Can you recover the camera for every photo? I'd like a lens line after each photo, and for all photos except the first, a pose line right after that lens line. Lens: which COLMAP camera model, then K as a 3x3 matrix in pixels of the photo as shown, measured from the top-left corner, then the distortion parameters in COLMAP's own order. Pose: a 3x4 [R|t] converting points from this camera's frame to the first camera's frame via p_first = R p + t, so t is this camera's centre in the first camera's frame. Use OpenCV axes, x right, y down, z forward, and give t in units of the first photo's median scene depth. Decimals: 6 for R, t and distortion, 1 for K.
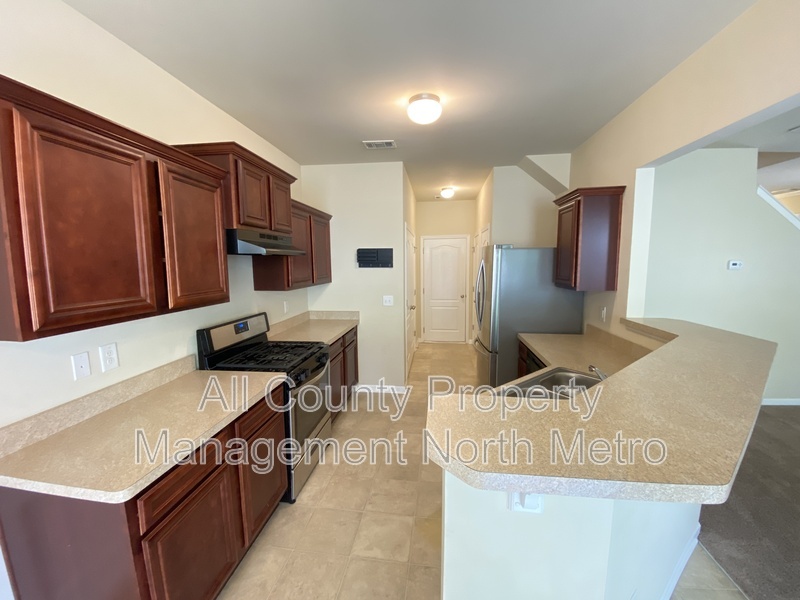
lens RADIAL K [[316.7, 0, 397.9], [0, 316.7, 298.9], [0, 0, 1]] dist [0.029035, -0.020227]
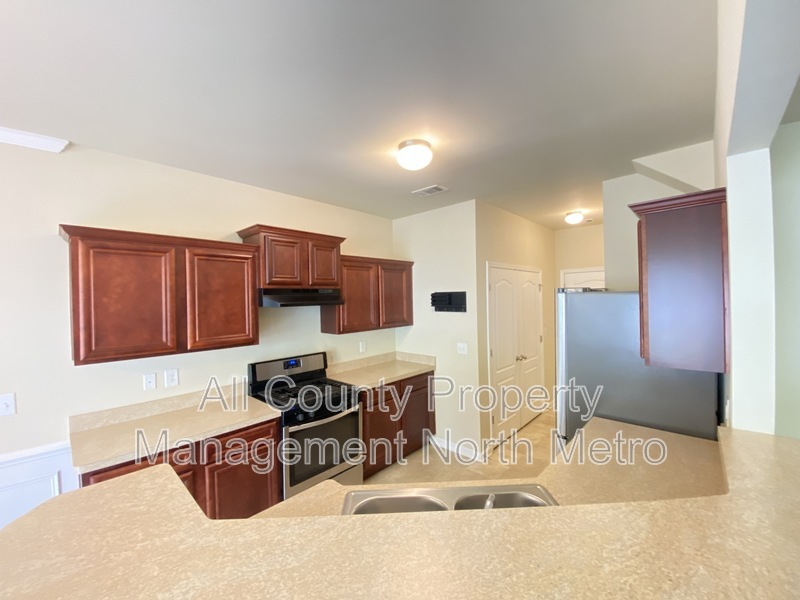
lens RADIAL K [[316.7, 0, 397.9], [0, 316.7, 298.9], [0, 0, 1]] dist [0.029035, -0.020227]
pose [[0.816255, -0.005864, -0.577662, 0.531863], [-0.053695, 0.994850, -0.085972, -0.073321], [0.575191, 0.101192, 0.811736, 0.214505]]
